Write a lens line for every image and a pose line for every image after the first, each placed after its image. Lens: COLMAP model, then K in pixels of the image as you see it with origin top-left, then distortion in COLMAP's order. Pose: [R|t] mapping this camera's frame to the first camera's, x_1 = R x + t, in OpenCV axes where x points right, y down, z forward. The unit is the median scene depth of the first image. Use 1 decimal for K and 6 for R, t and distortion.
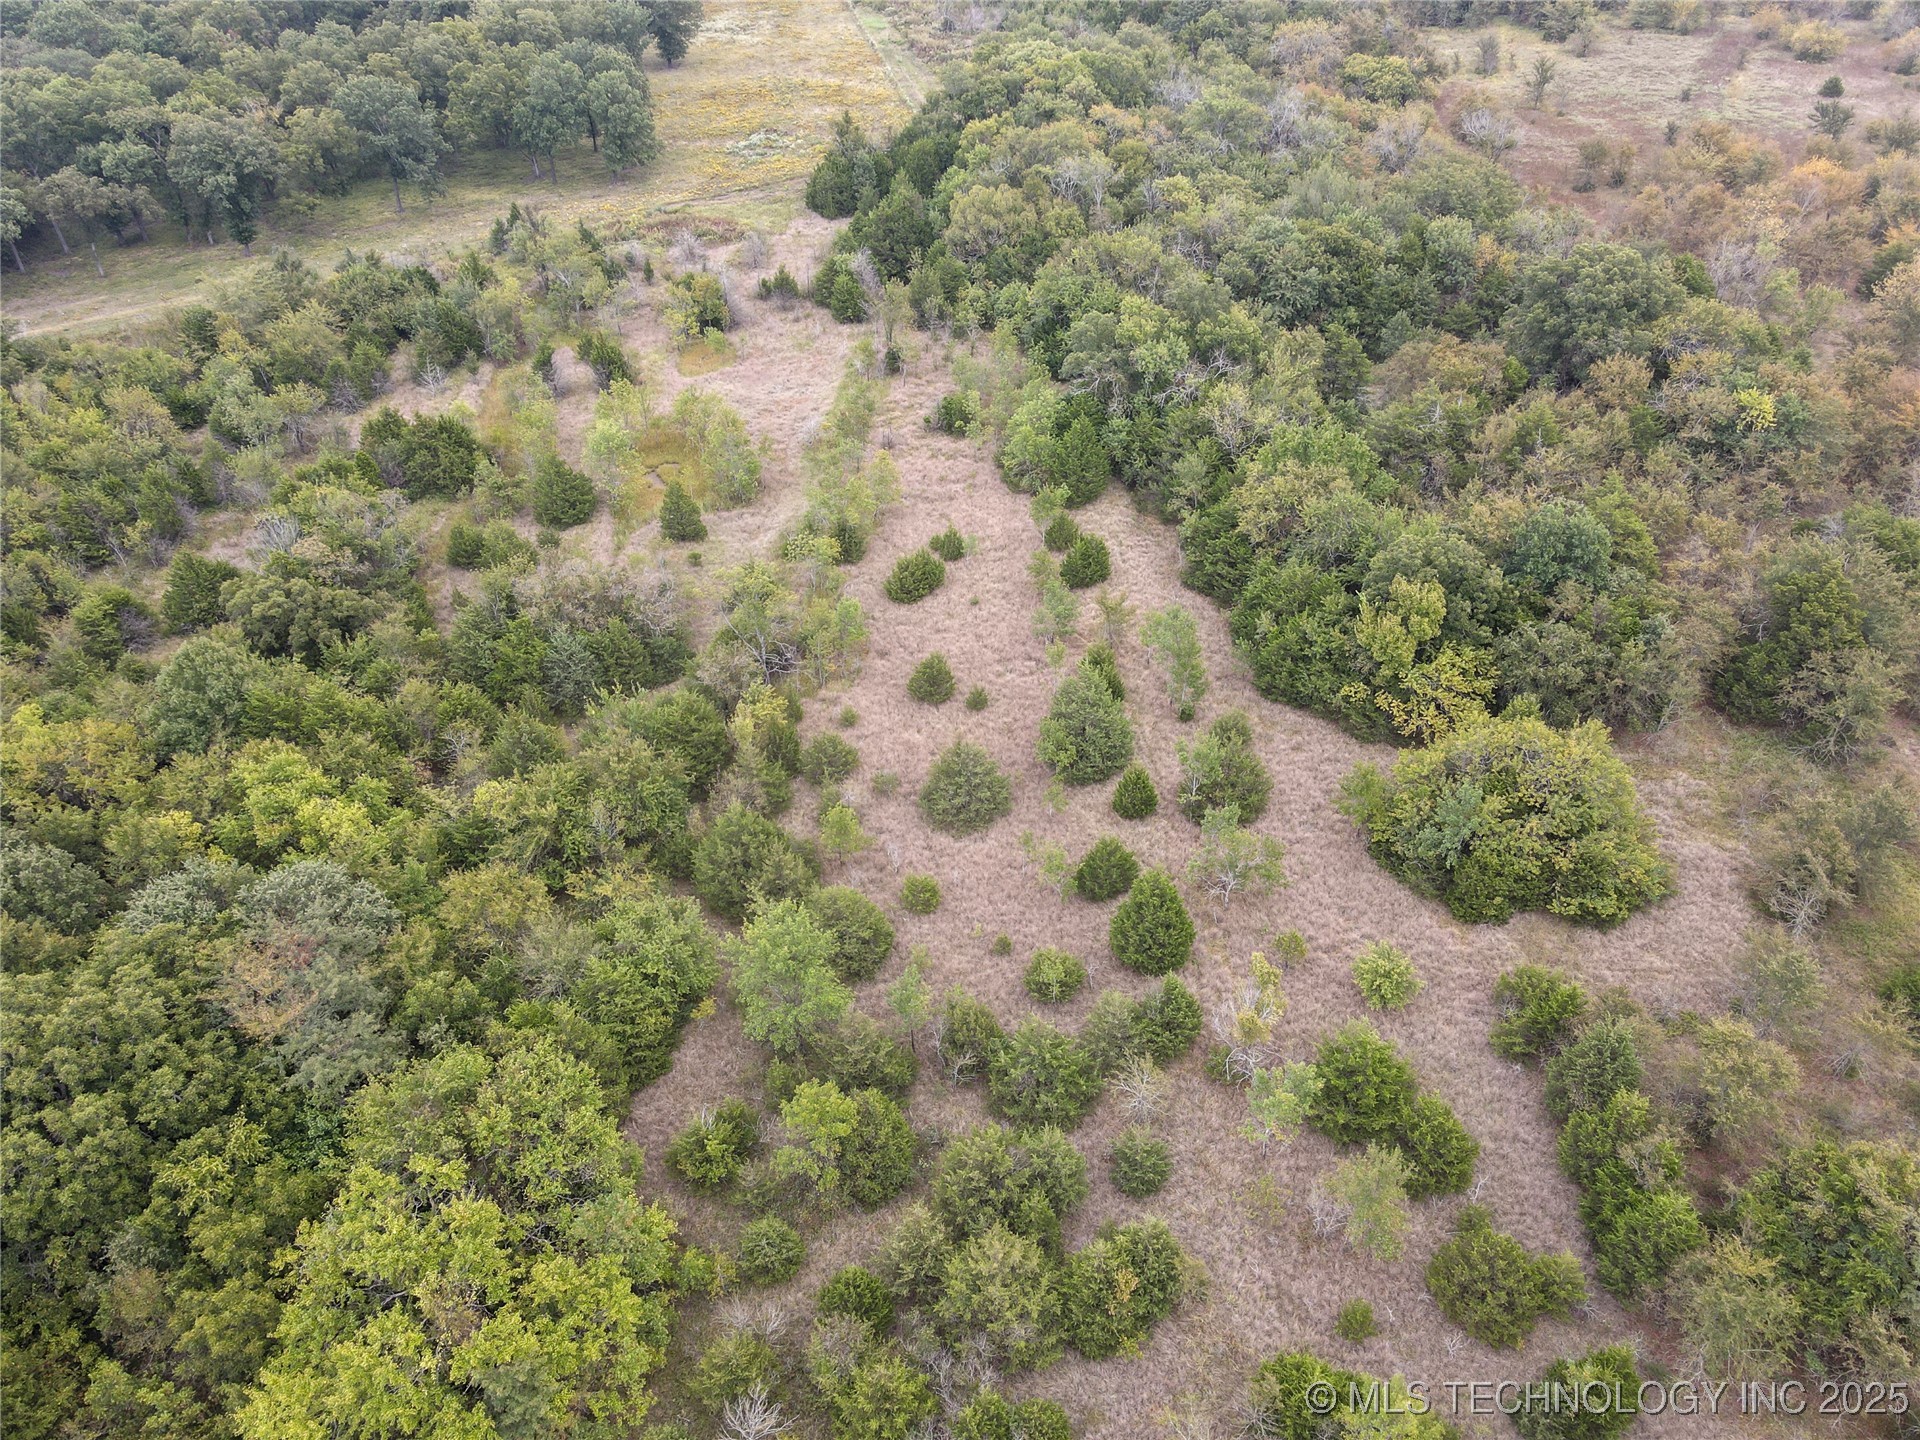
lens RADIAL K [[1392.5, 0, 960.0], [0, 1392.5, 720.0], [0, 0, 1]] dist [0.028874, -0.000681]
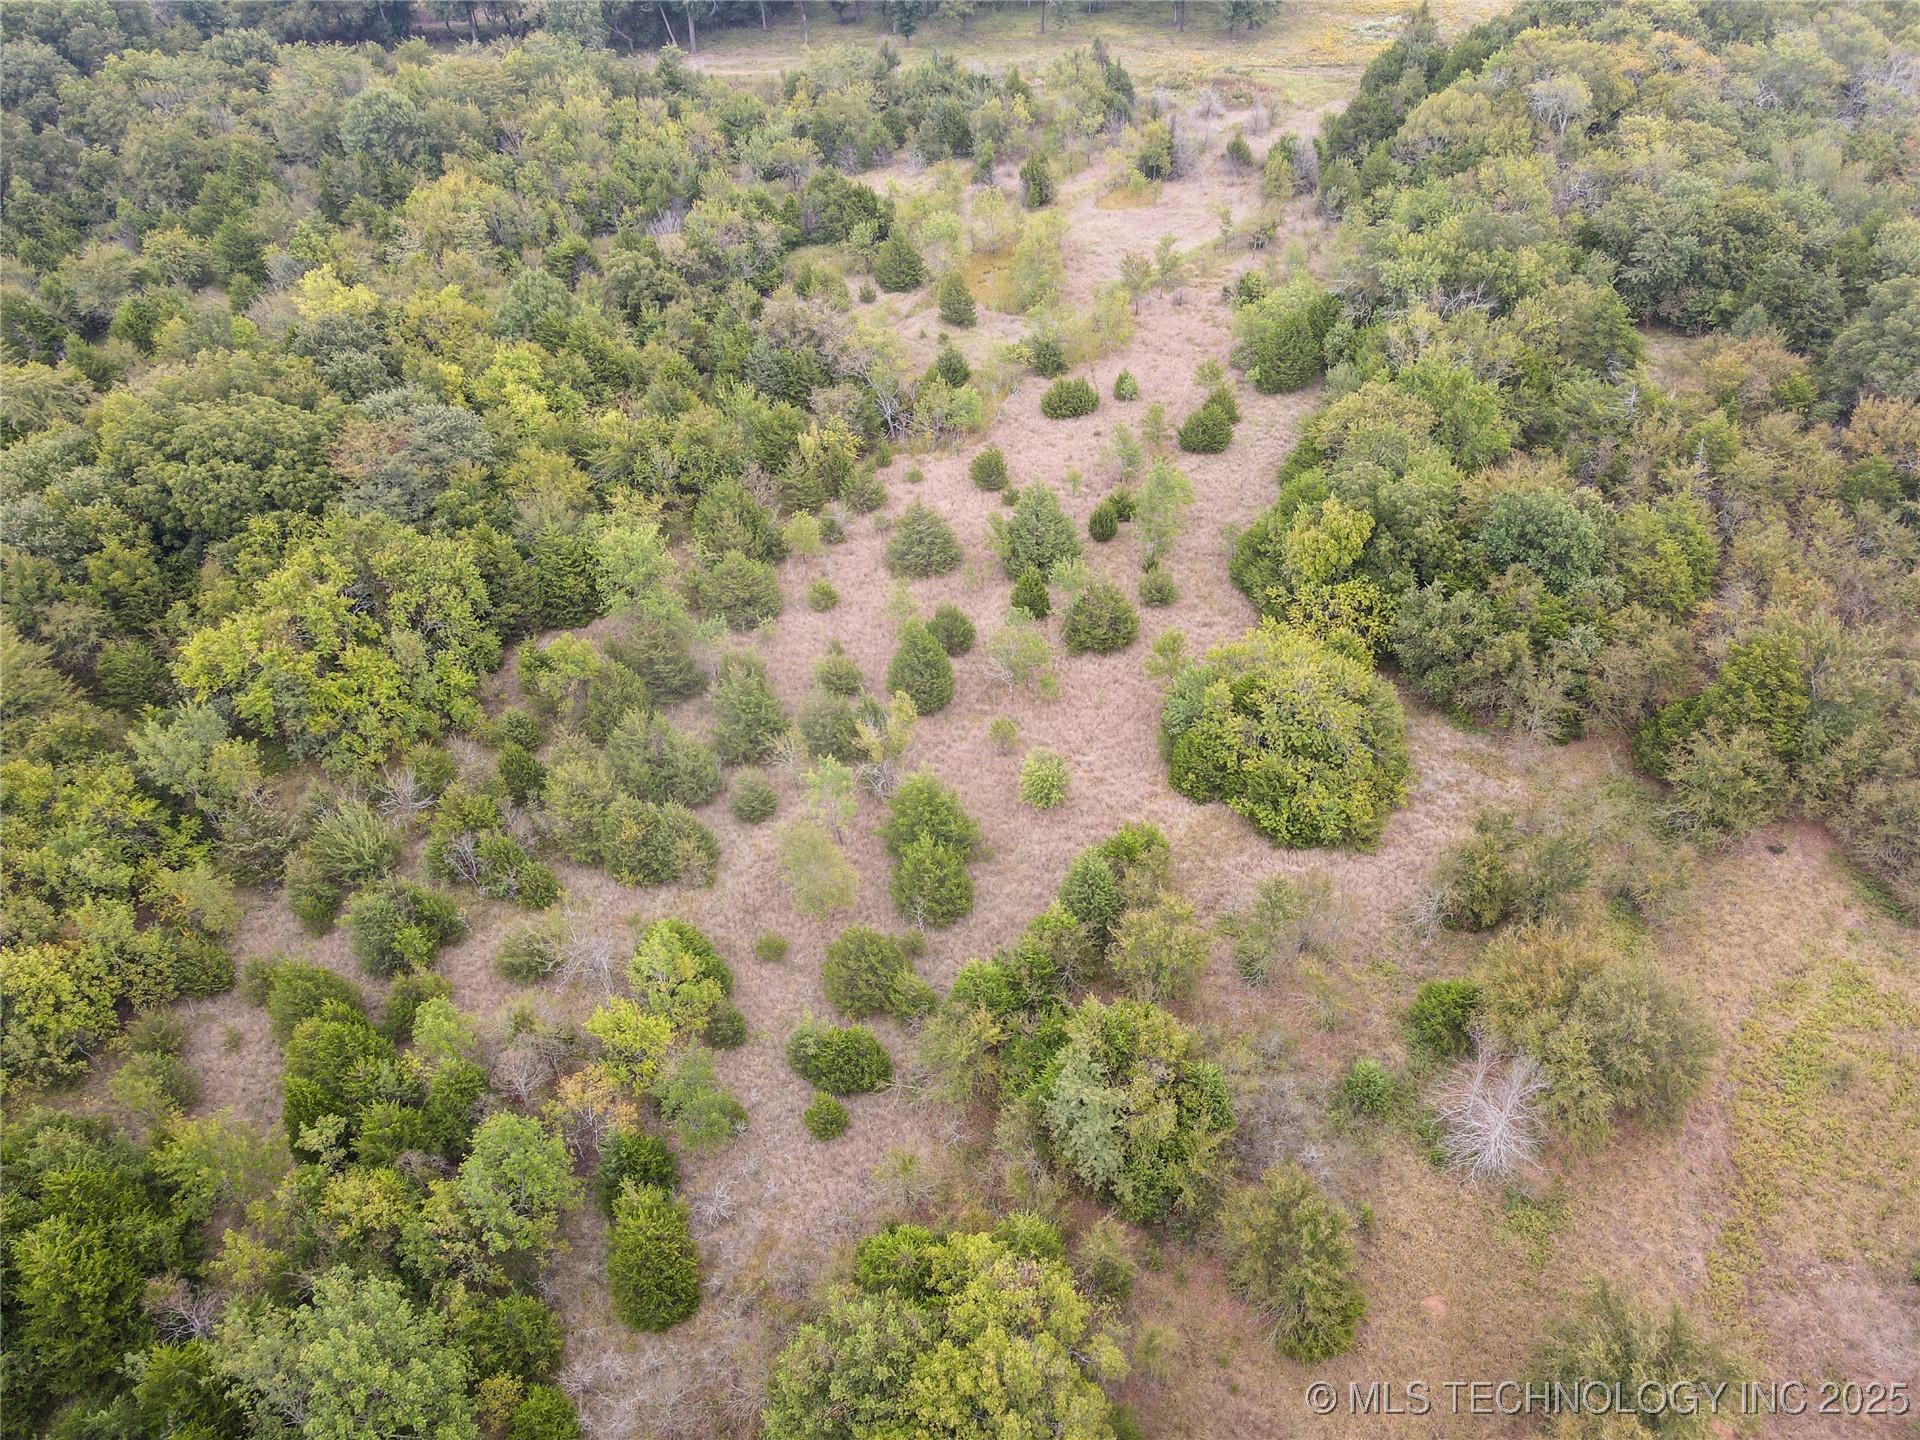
lens RADIAL K [[1392.5, 0, 960.0], [0, 1392.5, 720.0], [0, 0, 1]] dist [0.028874, -0.000681]
pose [[0.800133, 0.391139, -0.454750, 0.814269], [-0.359225, 0.919619, 0.158926, -0.019556], [0.480359, 0.036196, 0.876325, -0.029078]]
